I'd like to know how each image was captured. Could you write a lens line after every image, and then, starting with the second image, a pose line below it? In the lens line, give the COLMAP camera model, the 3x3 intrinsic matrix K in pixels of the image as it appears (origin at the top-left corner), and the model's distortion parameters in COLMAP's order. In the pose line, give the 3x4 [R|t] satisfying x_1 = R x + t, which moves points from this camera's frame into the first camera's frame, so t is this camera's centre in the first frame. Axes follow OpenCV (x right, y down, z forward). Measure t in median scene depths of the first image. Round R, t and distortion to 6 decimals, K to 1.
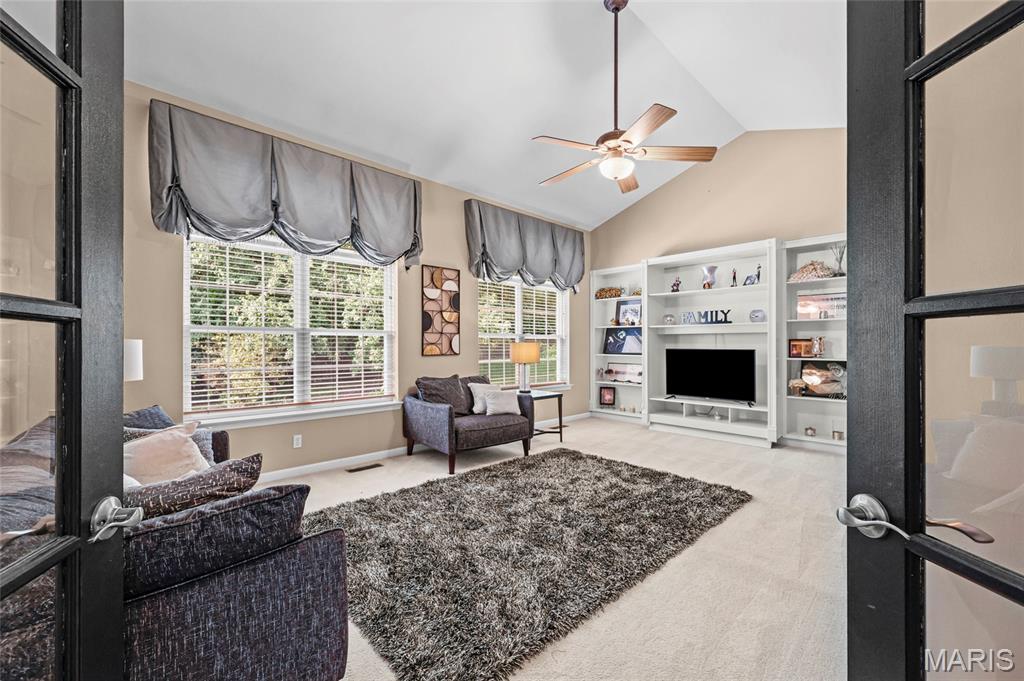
lens RADIAL K [[418.8, 0, 512.7], [0, 418.8, 340.3], [0, 0, 1]] dist [-0.001090, -0.000314]
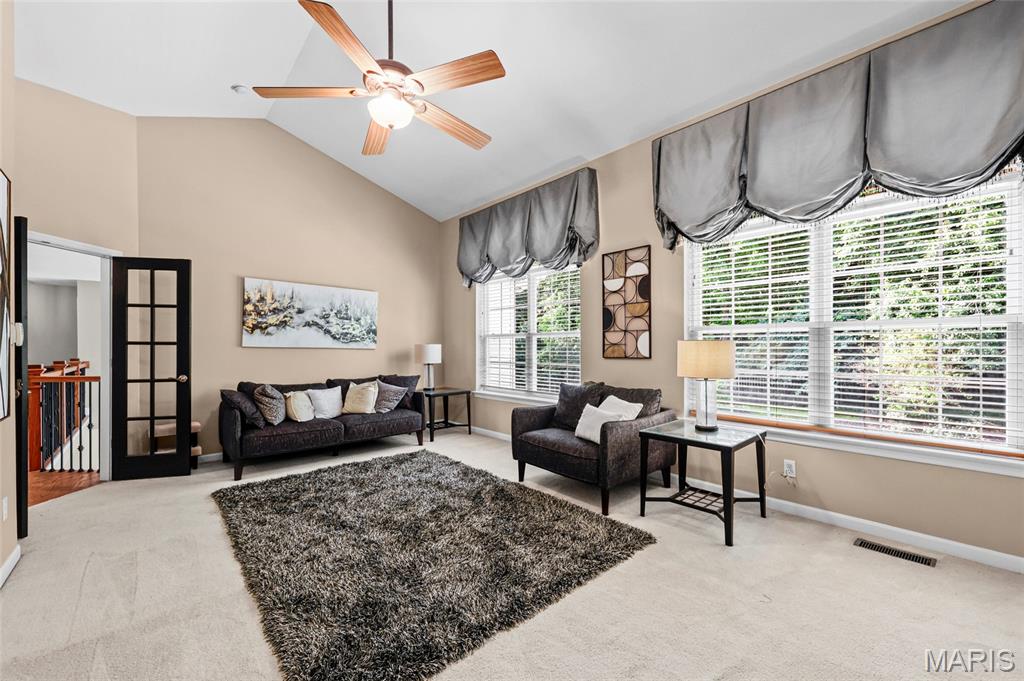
lens RADIAL K [[418.8, 0, 508.3], [0, 418.8, 341.8], [0, 0, 1]] dist [-0.001090, -0.000314]
pose [[-0.066008, -0.009175, -0.997777, 0.678217], [0.016589, 0.999809, -0.010291, 0.008252], [0.997681, -0.017231, -0.065843, 0.860759]]
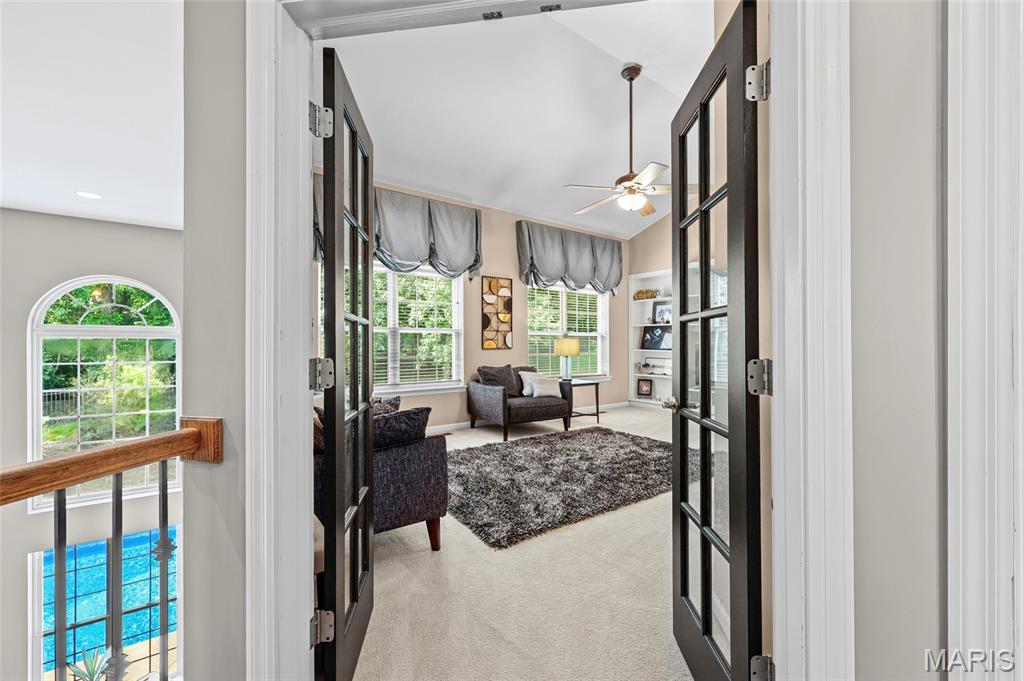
lens RADIAL K [[418.8, 0, 512.7], [0, 418.8, 341.9], [0, 0, 1]] dist [-0.001090, -0.000314]
pose [[0.991370, 0.000600, -0.131094, 0.037156], [0.000361, 0.999973, 0.007306, 0.006276], [0.131094, -0.007290, 0.991343, -0.222996]]
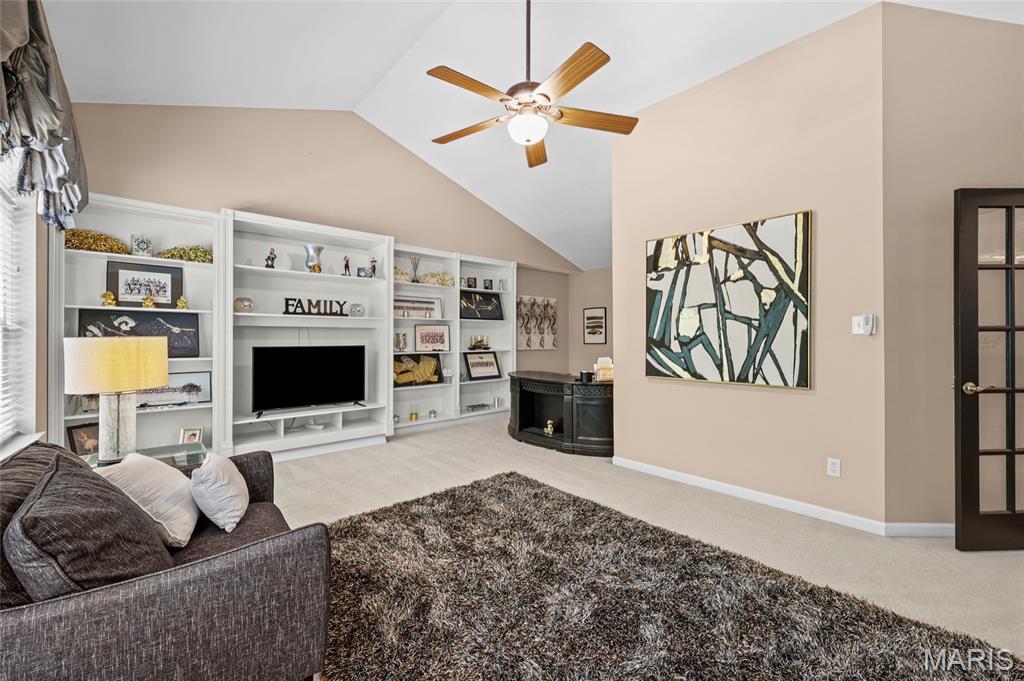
lens RADIAL K [[418.8, 0, 508.0], [0, 418.8, 334.7], [0, 0, 1]] dist [-0.001090, -0.000314]
pose [[0.017394, 0.009724, 0.999801, -0.416194], [-0.006119, 0.999935, -0.009619, 0.005179], [-0.999830, -0.005951, 0.017452, 0.729678]]
